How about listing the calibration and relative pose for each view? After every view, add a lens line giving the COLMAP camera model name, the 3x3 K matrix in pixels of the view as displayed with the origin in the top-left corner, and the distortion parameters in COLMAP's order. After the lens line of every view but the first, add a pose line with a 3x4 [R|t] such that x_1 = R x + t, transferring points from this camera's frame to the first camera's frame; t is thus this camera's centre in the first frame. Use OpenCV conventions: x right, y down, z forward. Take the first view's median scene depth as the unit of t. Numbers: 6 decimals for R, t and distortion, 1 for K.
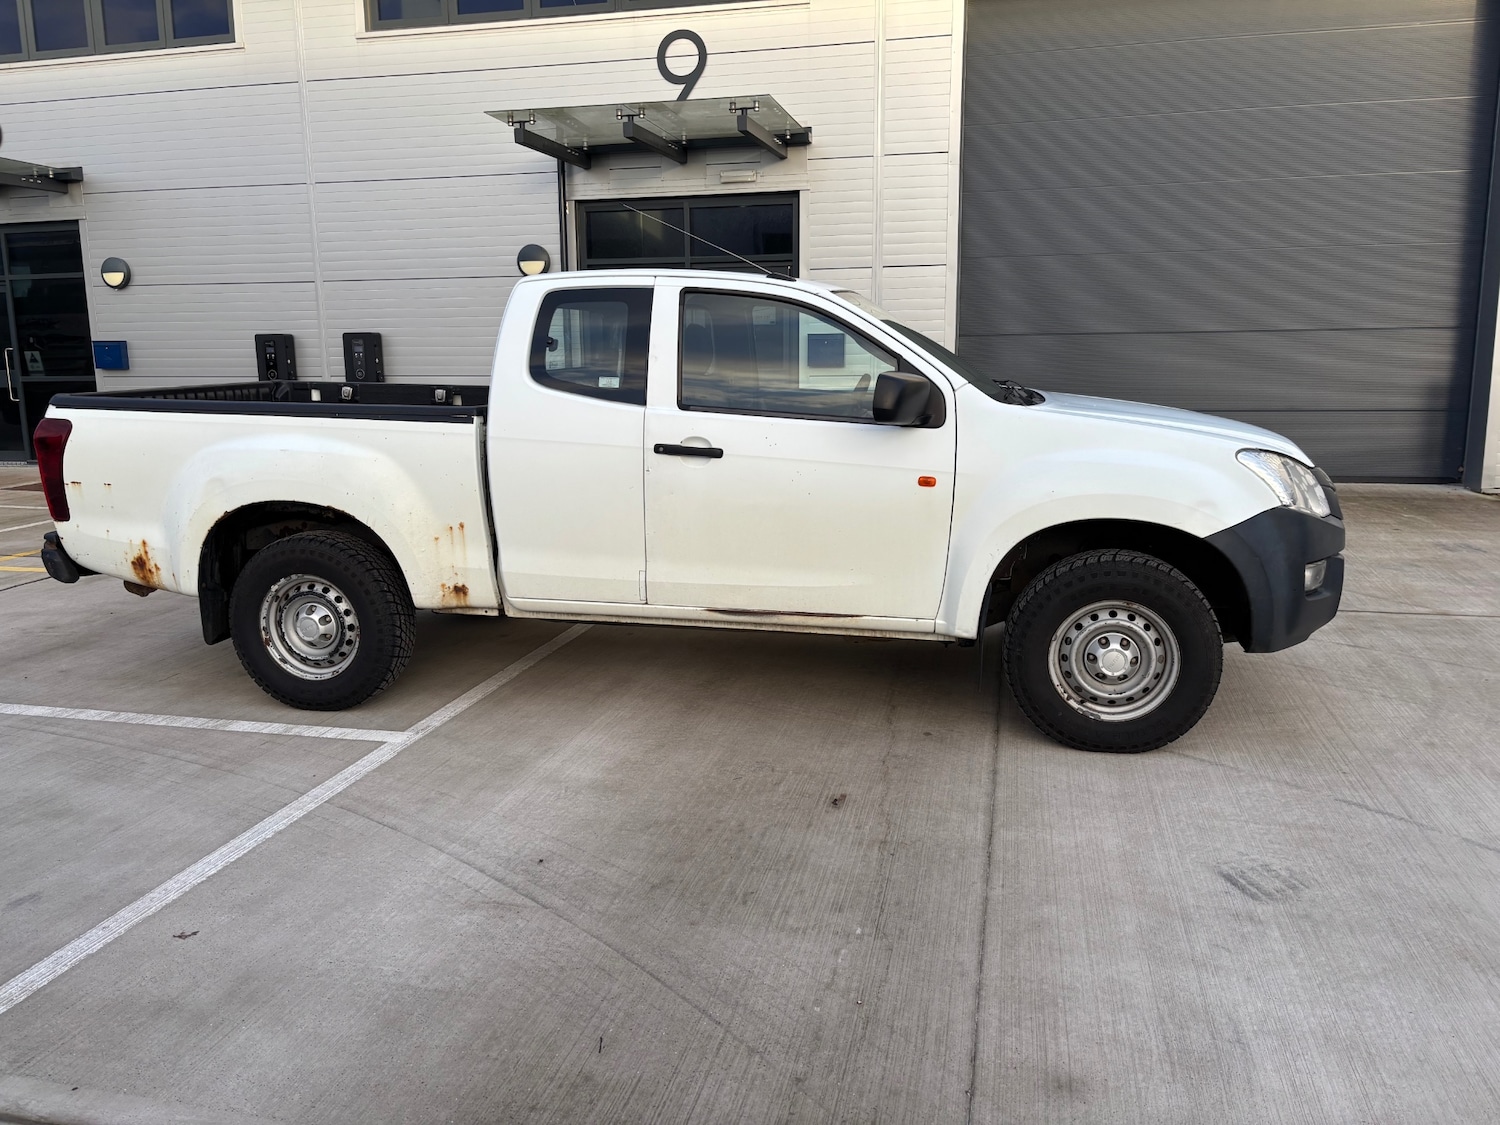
lens RADIAL K [[1136.3, 0, 751.3], [0, 1136.3, 551.3], [0, 0, 1]] dist [0.040545, -0.038684]
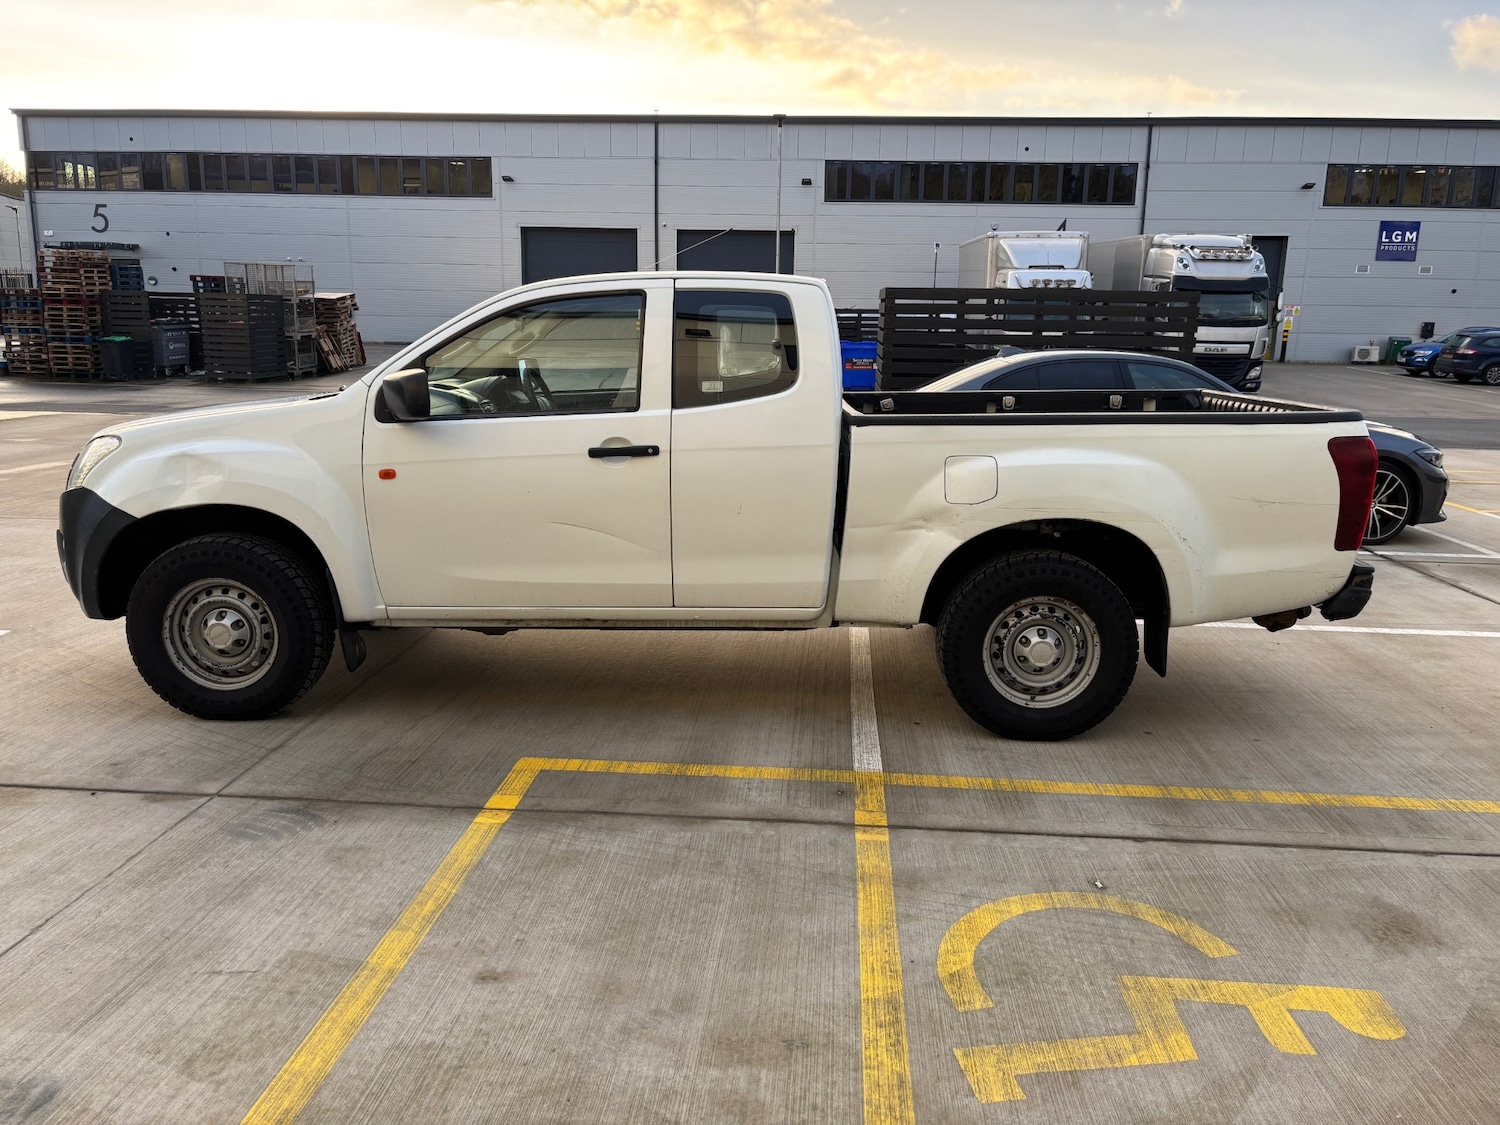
lens RADIAL K [[1136.3, 0, 752.8], [0, 1136.3, 555.7], [0, 0, 1]] dist [0.040545, -0.038684]
pose [[-0.985700, 0.025929, -0.166502, 0.077730], [-0.038918, 0.926347, 0.374657, -0.453120], [0.163953, 0.375779, -0.912091, 2.325380]]
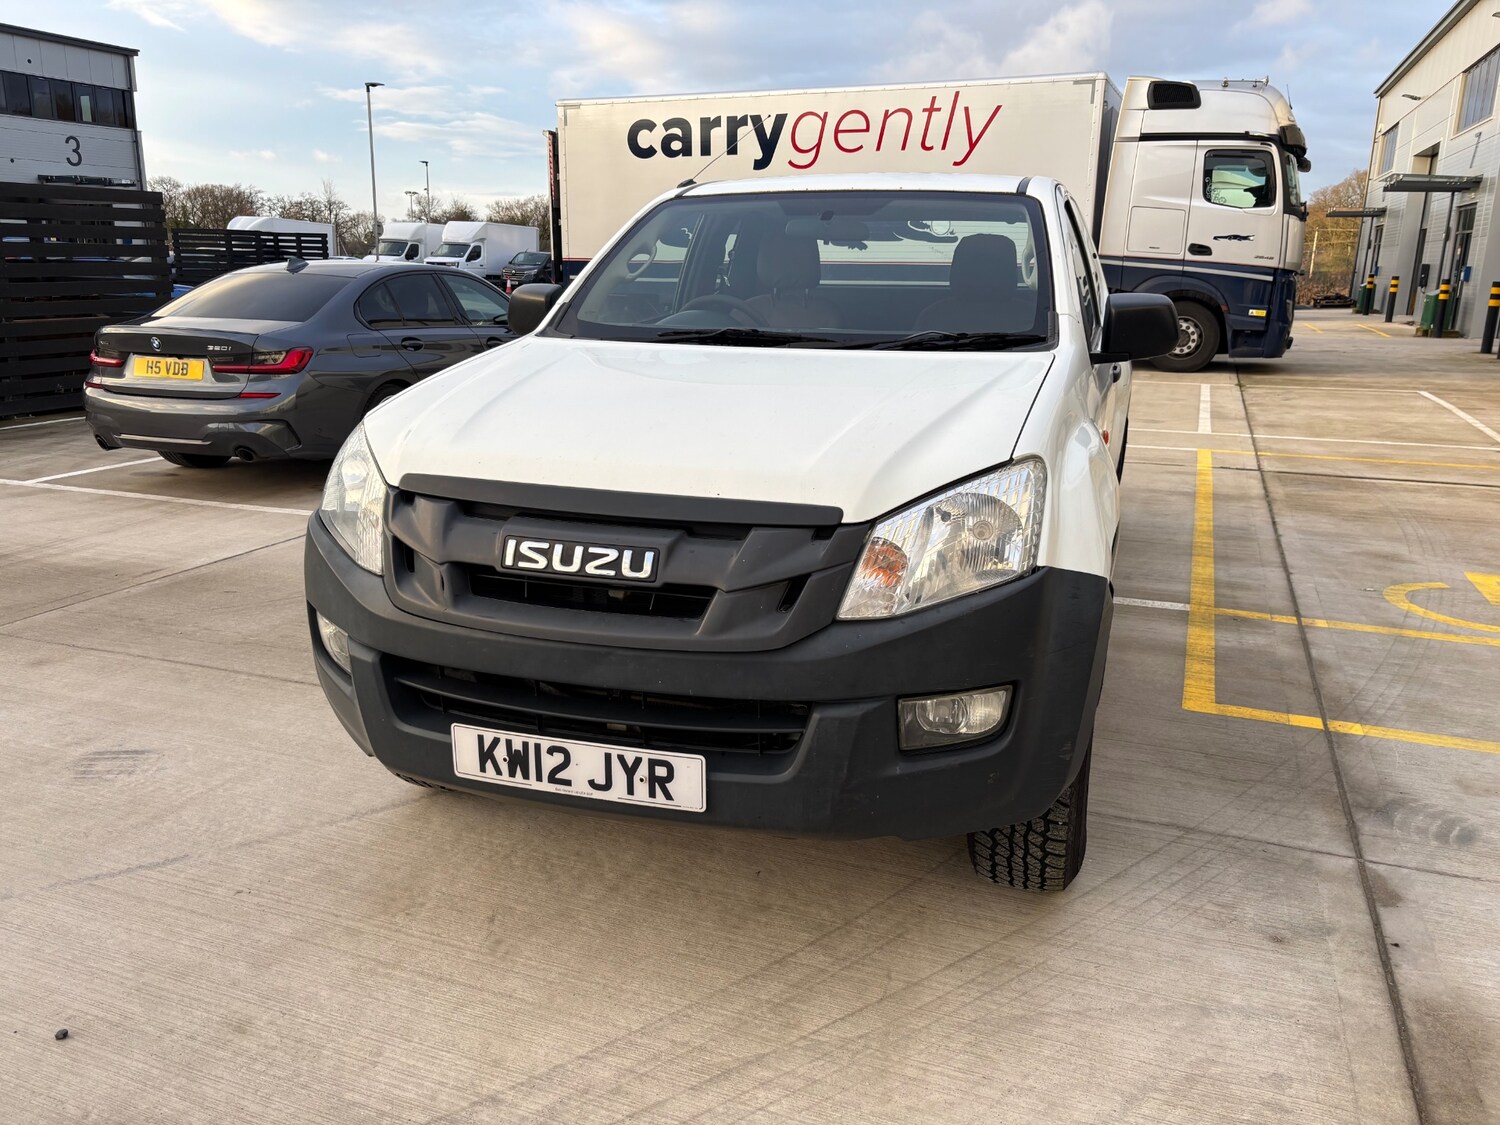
lens RADIAL K [[1136.3, 0, 759.2], [0, 1136.3, 557.7], [0, 0, 1]] dist [0.040545, -0.038684]
pose [[-0.126260, 0.259503, -0.957453, 0.987810], [-0.193944, 0.940094, 0.280374, -0.226465], [0.972854, 0.221092, -0.068367, 1.189624]]
